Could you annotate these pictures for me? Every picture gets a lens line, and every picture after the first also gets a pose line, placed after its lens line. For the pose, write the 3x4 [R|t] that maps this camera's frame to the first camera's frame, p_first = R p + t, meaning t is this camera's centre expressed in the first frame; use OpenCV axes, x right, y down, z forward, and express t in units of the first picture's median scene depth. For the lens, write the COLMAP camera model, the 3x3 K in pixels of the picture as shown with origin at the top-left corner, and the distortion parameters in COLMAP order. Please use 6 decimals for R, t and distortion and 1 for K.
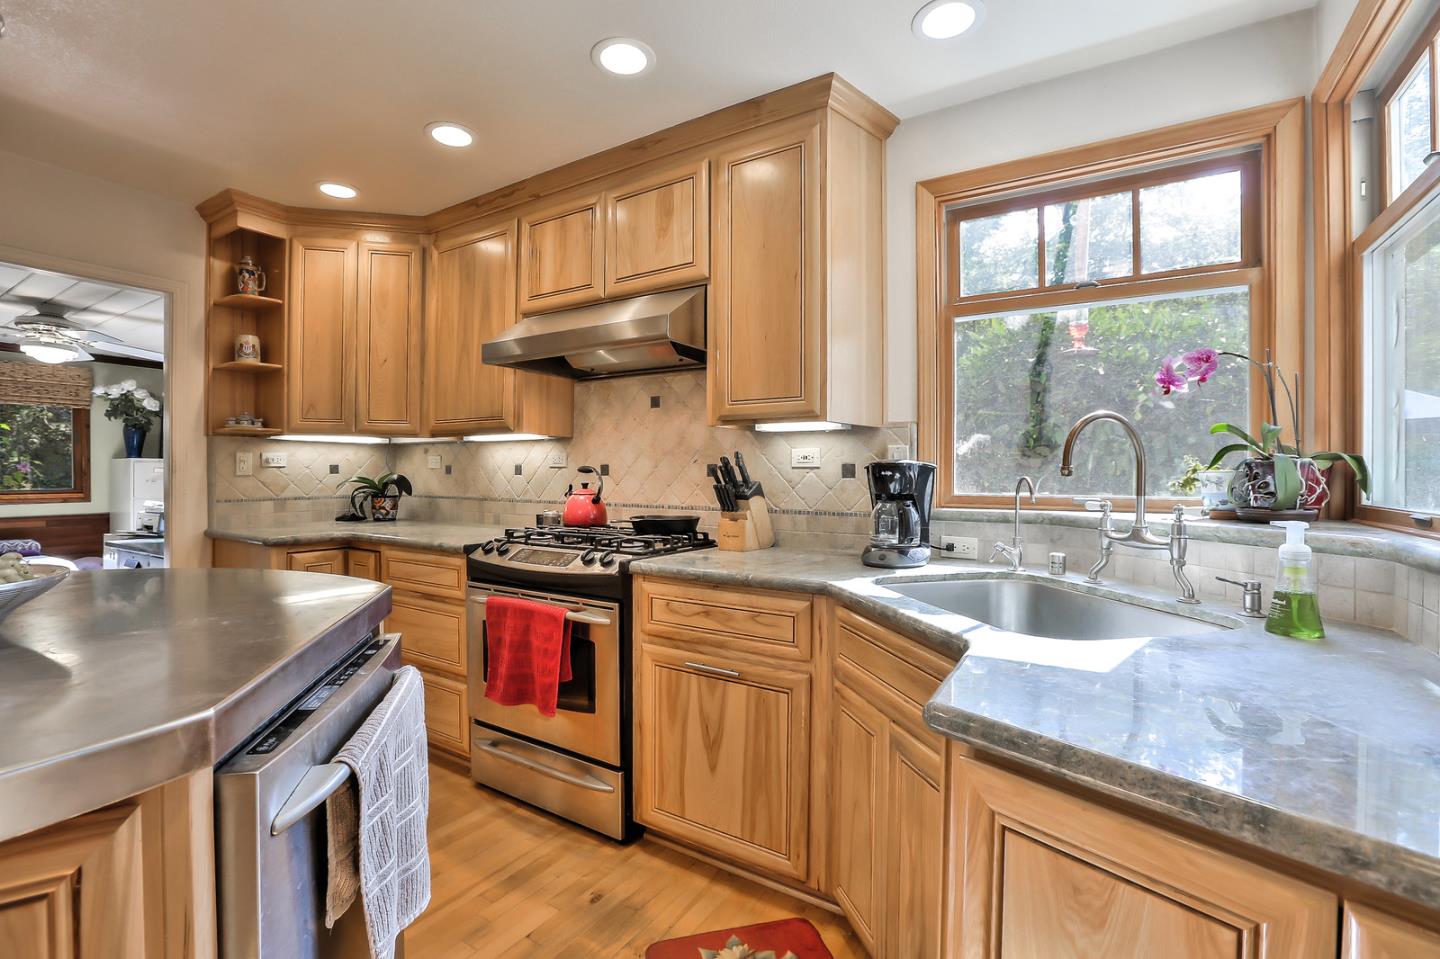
lens RADIAL K [[649.9, 0, 720.0], [0, 649.9, 479.5], [0, 0, 1]] dist [-0.059439, 0.019737]
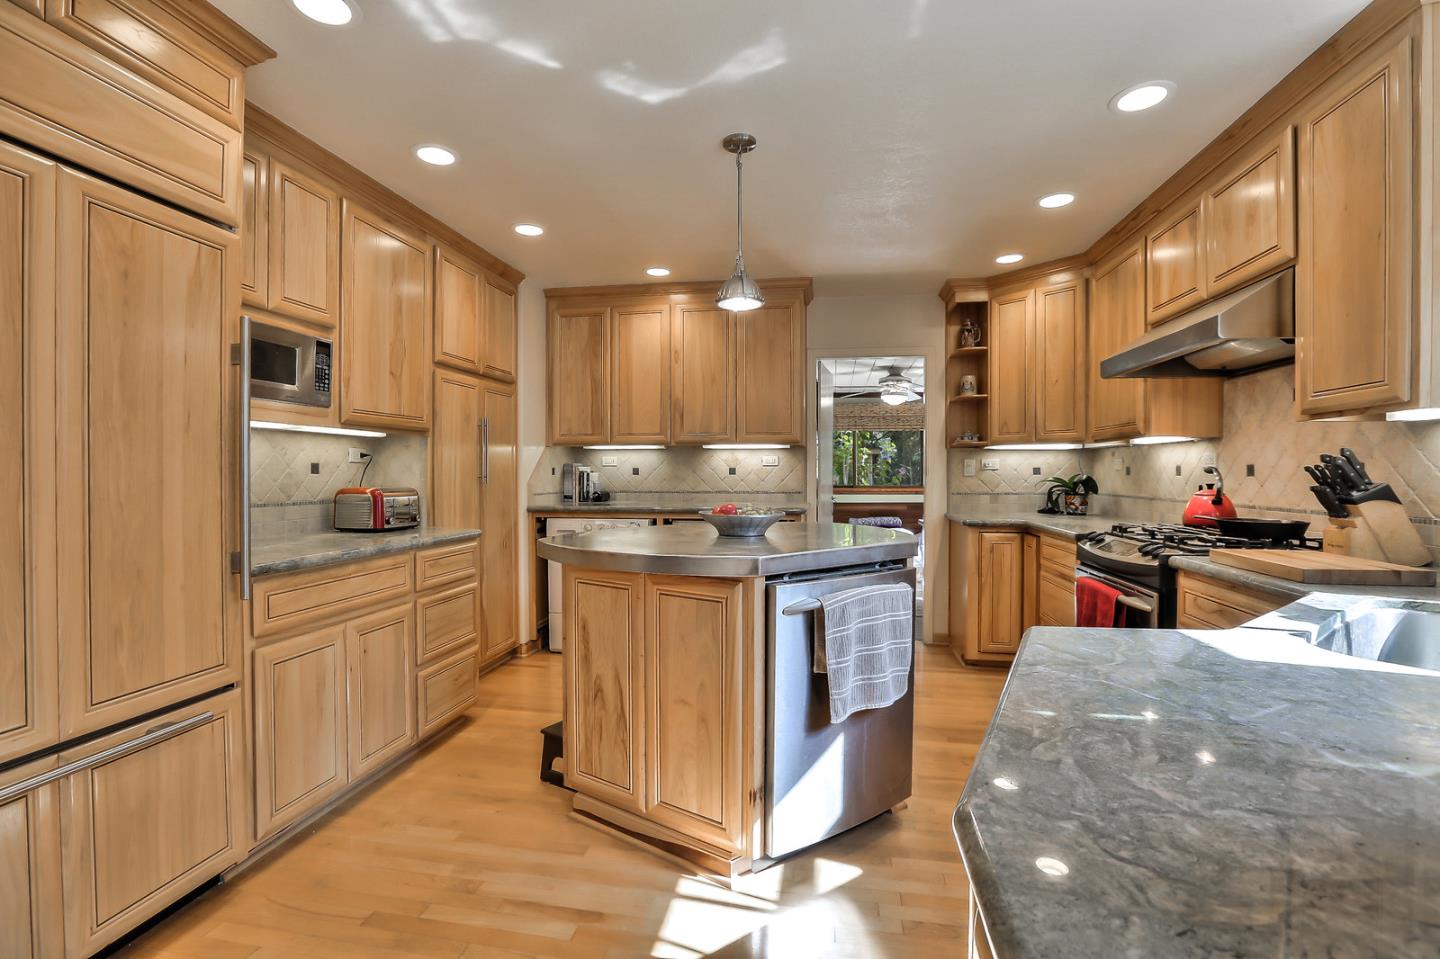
lens RADIAL K [[649.9, 0, 720.0], [0, 649.9, 479.5], [0, 0, 1]] dist [-0.059439, 0.019737]
pose [[0.387448, 0.005066, -0.921877, 0.357494], [-0.007657, 0.999968, 0.002277, 0.002452], [0.921860, 0.006177, 0.387475, -0.059935]]
